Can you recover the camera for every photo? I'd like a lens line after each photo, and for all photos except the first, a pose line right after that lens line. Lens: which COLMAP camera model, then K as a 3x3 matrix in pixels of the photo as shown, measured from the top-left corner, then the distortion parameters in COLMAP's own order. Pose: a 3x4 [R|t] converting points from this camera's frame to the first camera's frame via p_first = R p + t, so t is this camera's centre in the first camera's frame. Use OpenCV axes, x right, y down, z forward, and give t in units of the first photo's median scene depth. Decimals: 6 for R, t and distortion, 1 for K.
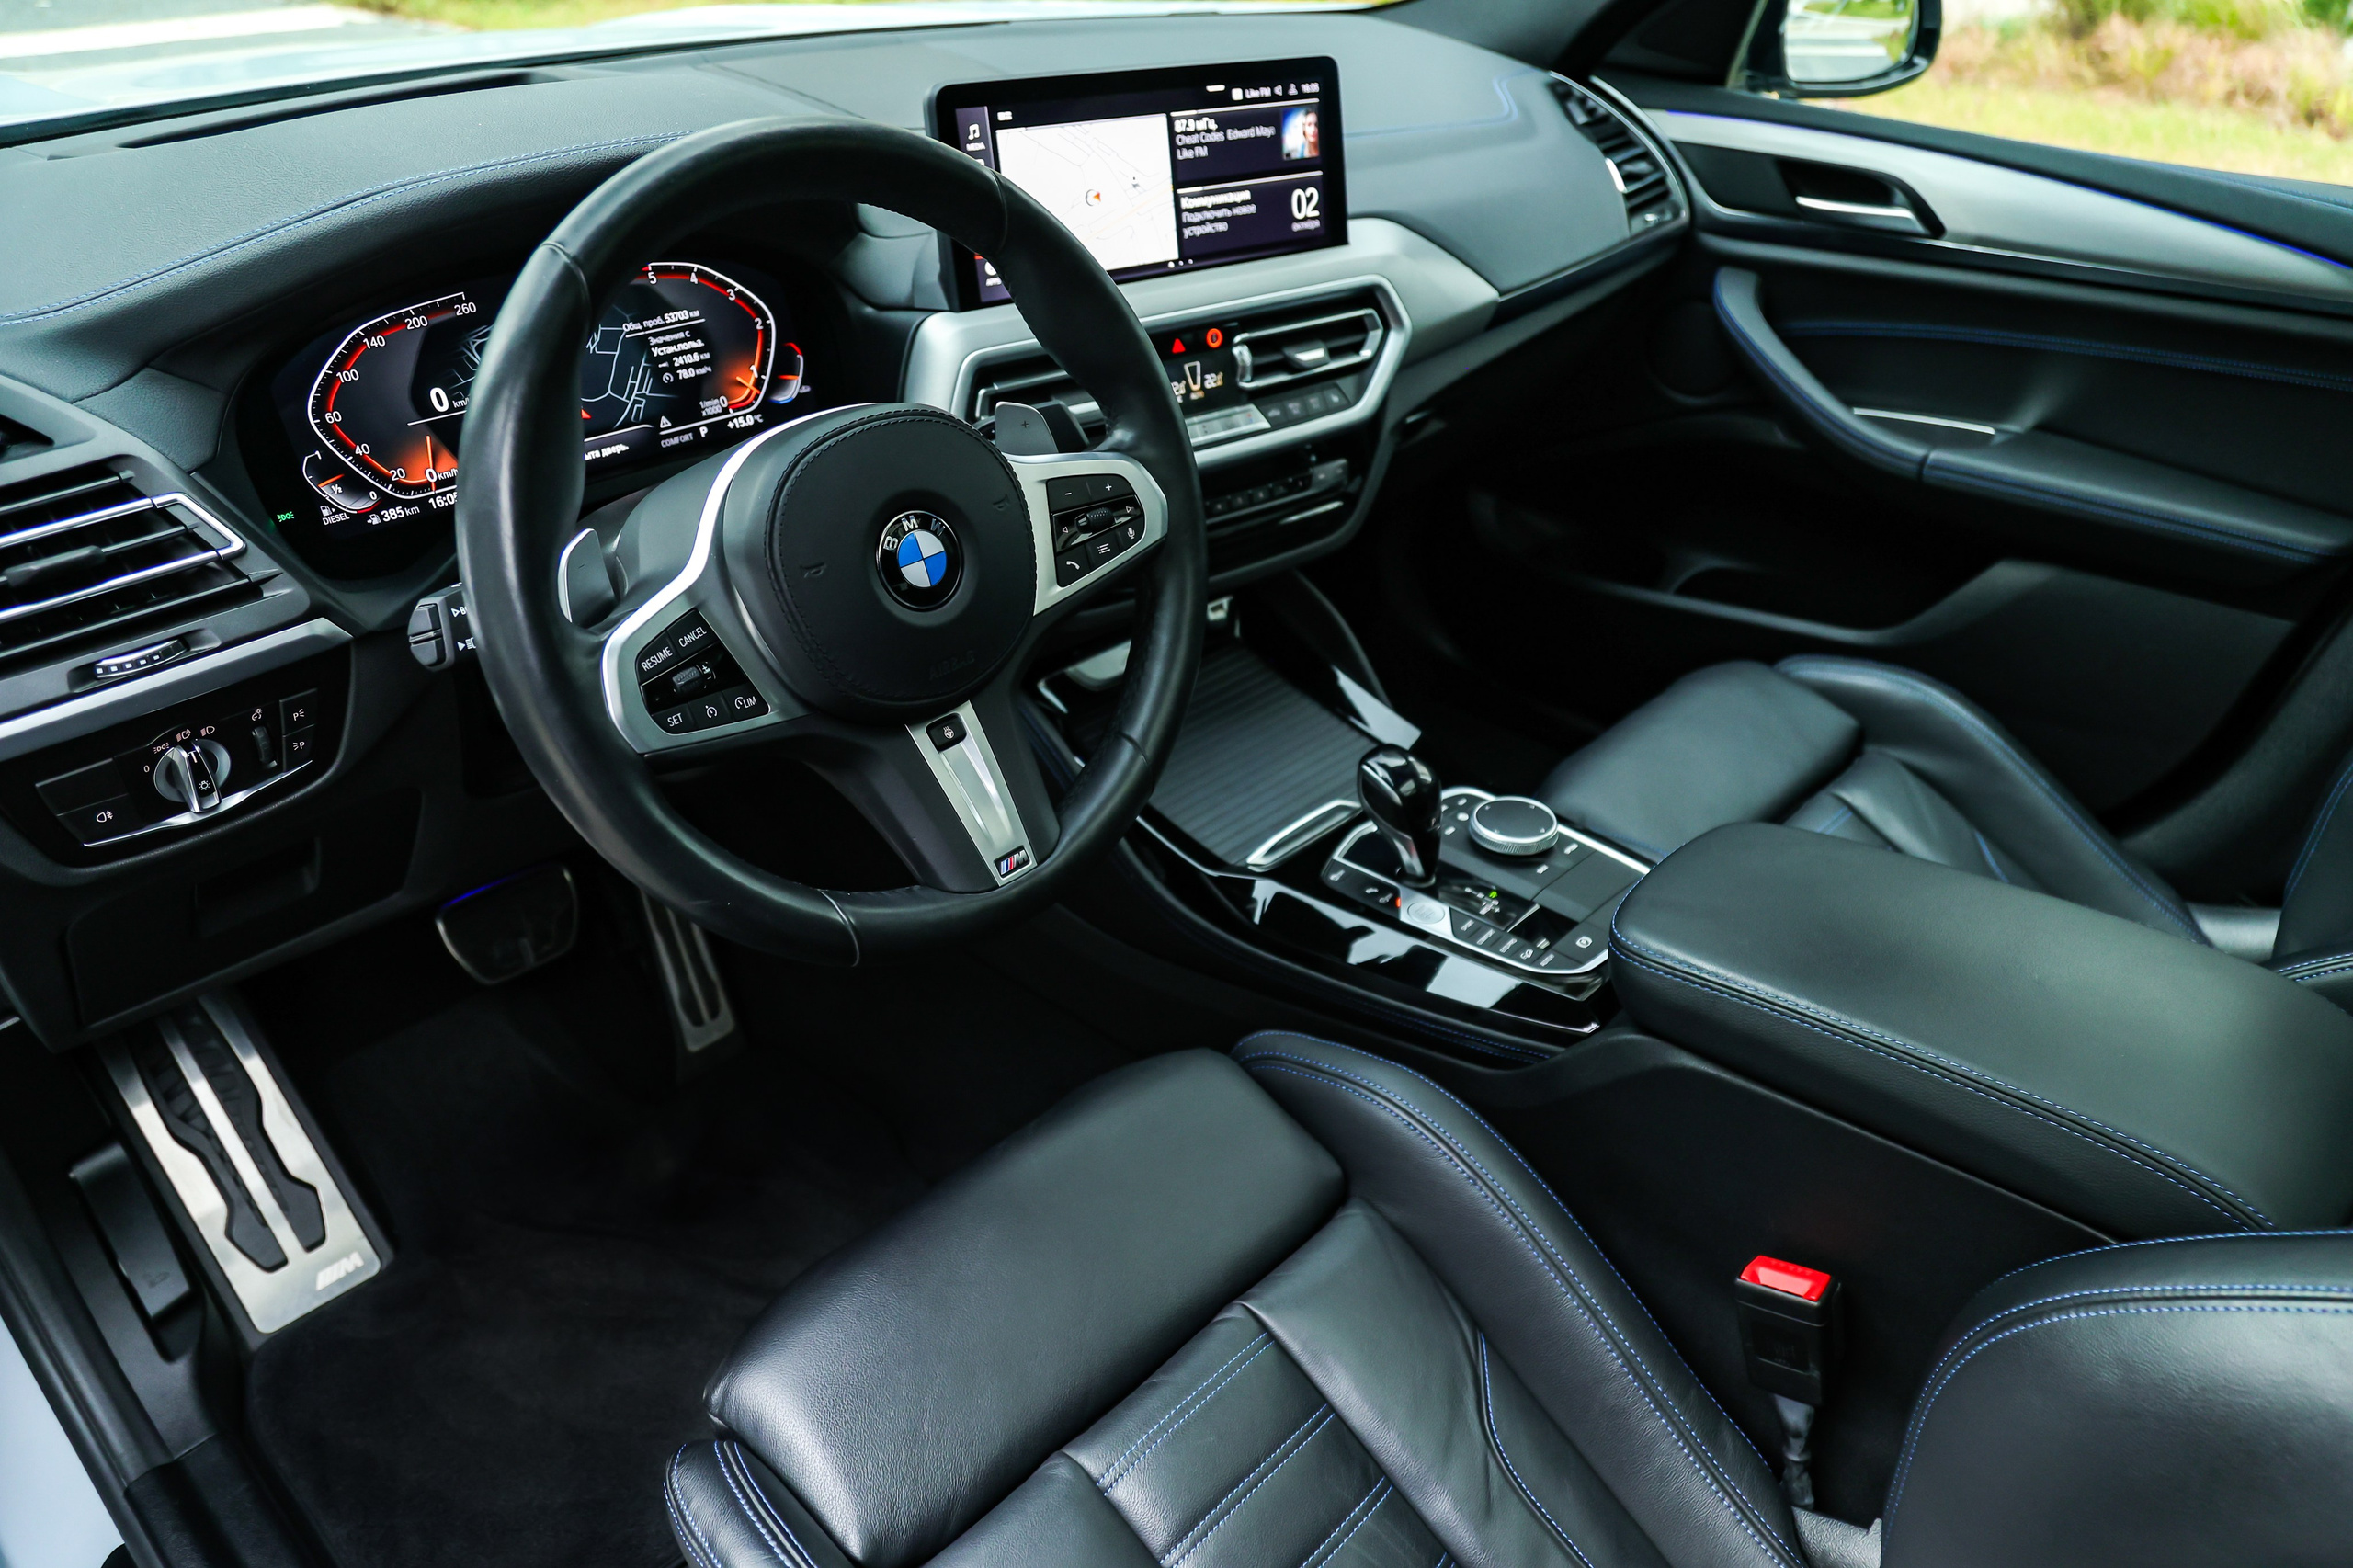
lens RADIAL K [[1612.0, 0, 1208.6], [0, 1612.0, 769.0], [0, 0, 1]] dist [-0.001068, 0.000035]
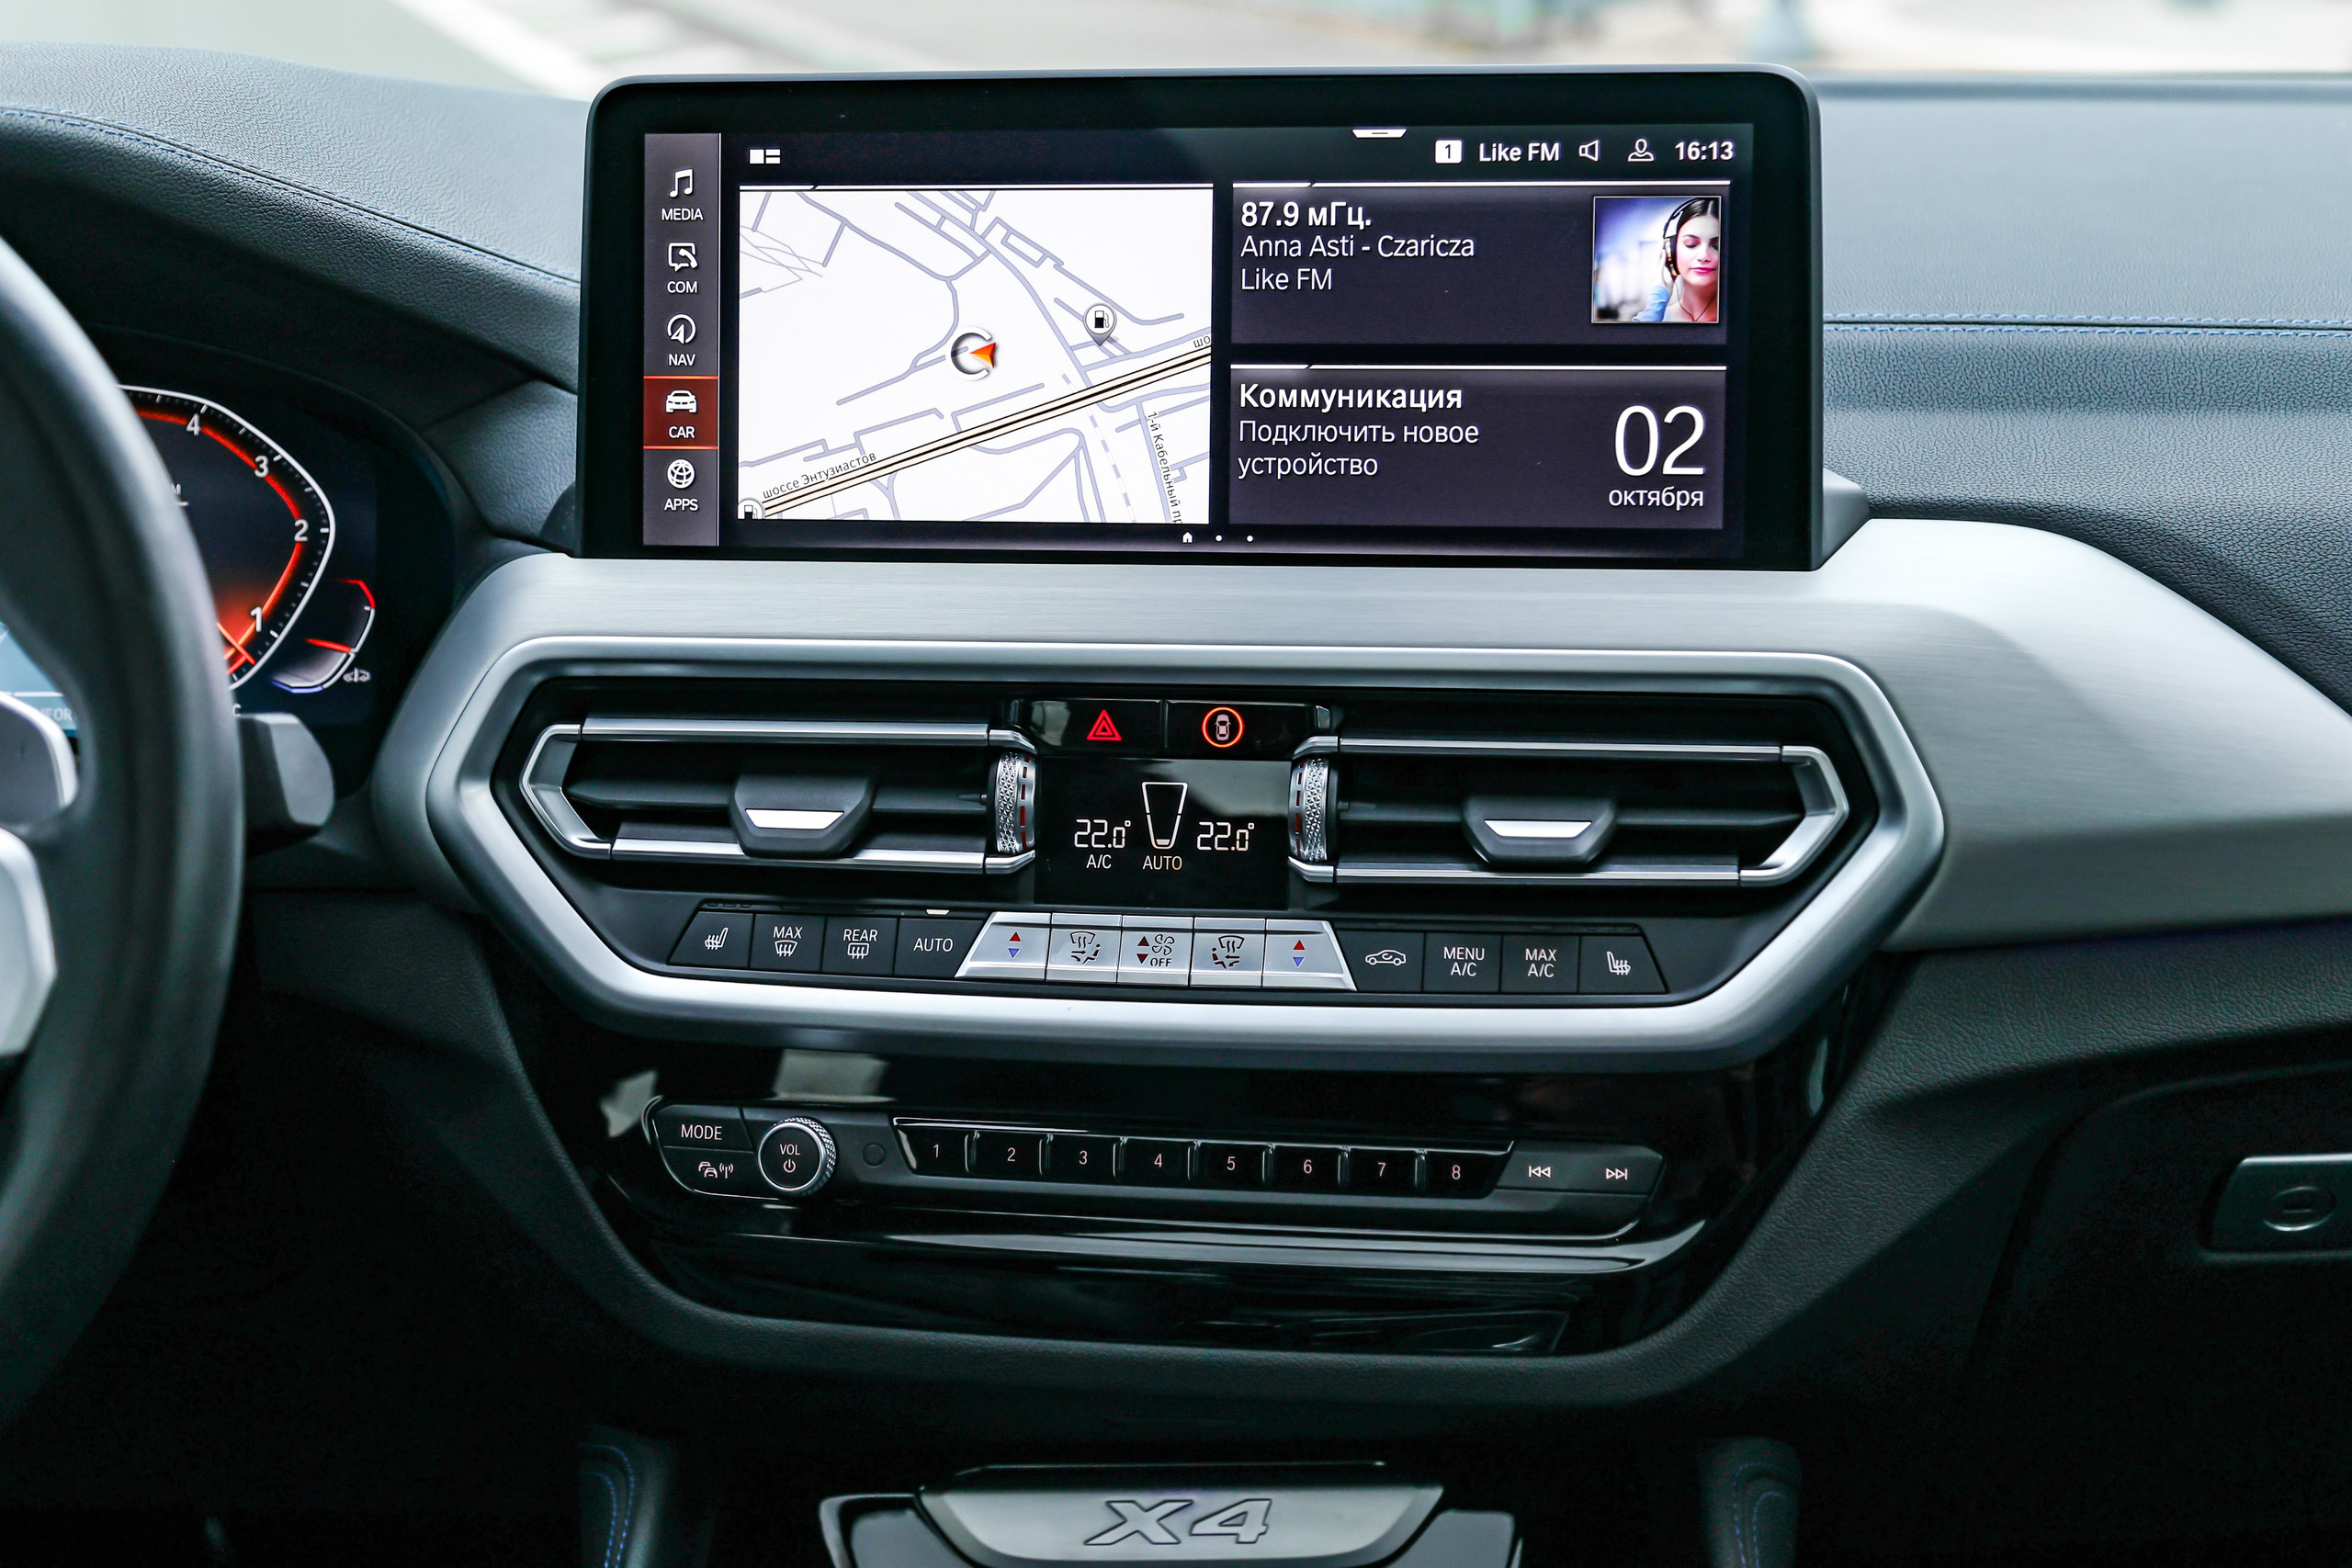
lens RADIAL K [[3543.6, 0, 1178.1], [0, 3543.6, 708.5], [0, 0, 1]] dist [0.000842, 0.000000]
pose [[0.653243, 0.126233, -0.746551, 0.617708], [-0.354847, 0.922056, -0.154588, -0.136602], [0.668848, 0.365895, 0.647120, 0.443360]]
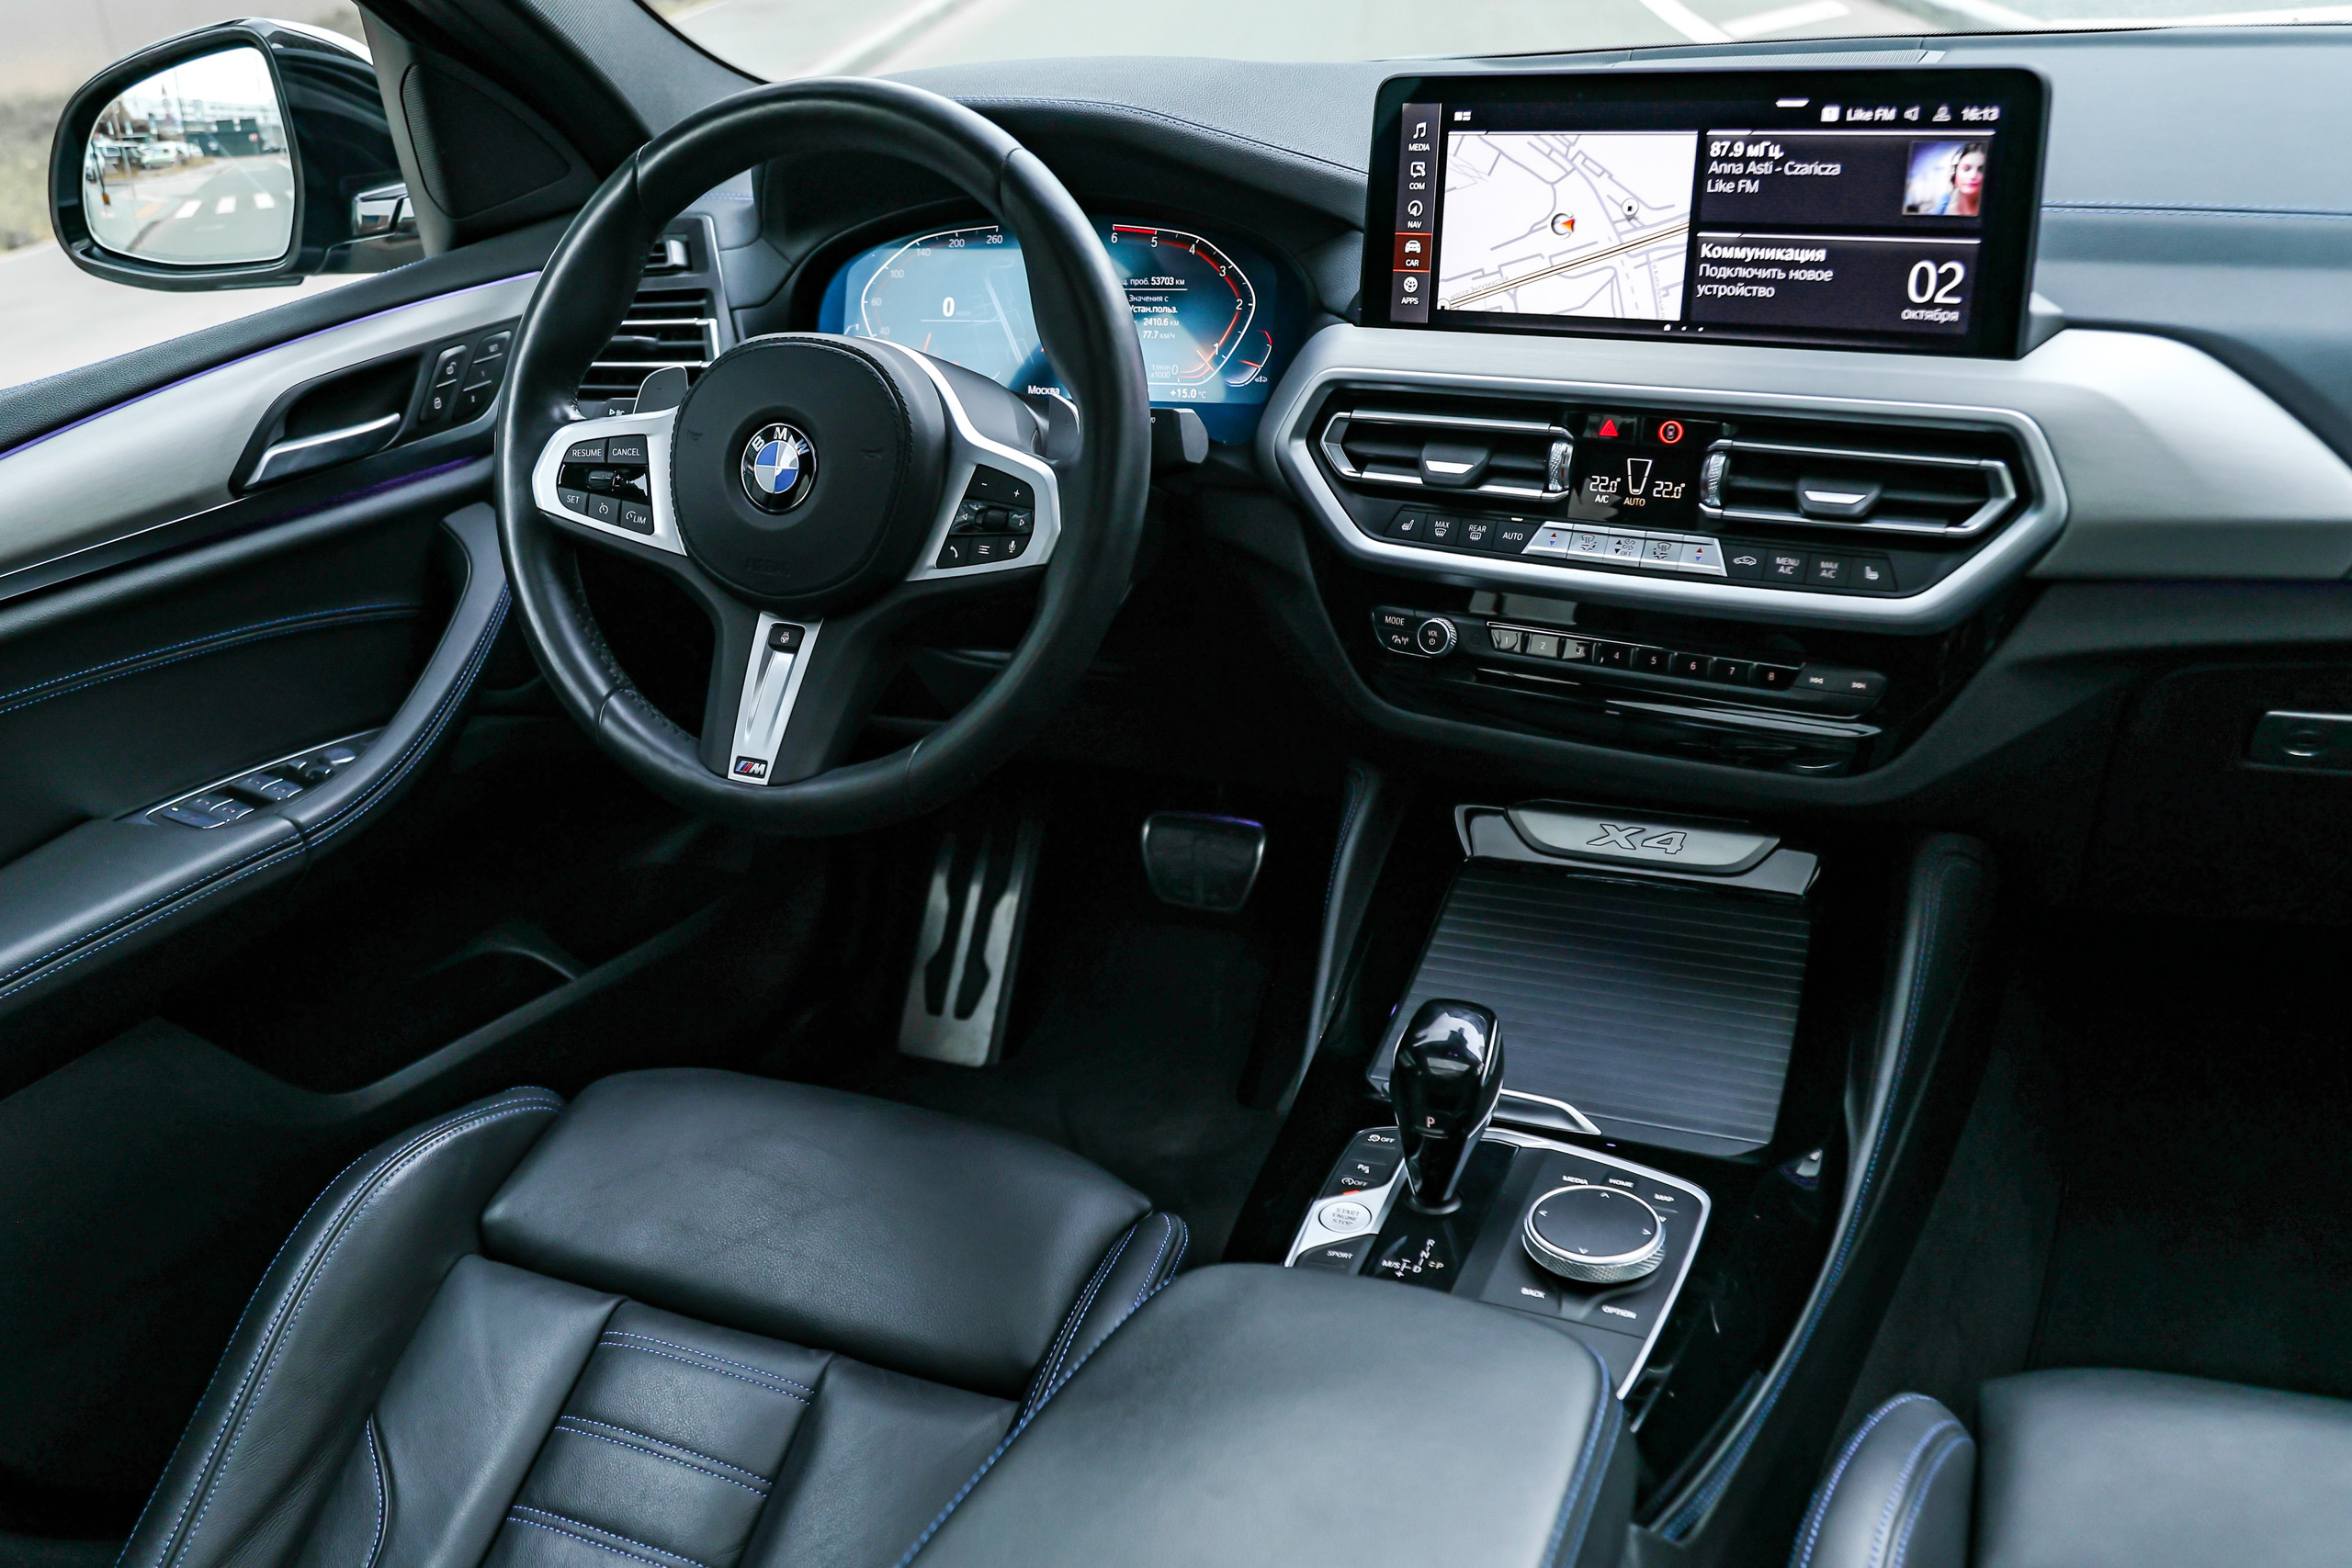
lens RADIAL K [[2030.7, 0, 1075.2], [0, 2030.7, 772.3], [0, 0, 1]] dist [-0.034255, 0.012351]
pose [[0.293514, 0.334188, -0.895638, 0.781416], [-0.415290, 0.888453, 0.195410, -0.196404], [0.861036, 0.314594, 0.399559, 0.451292]]
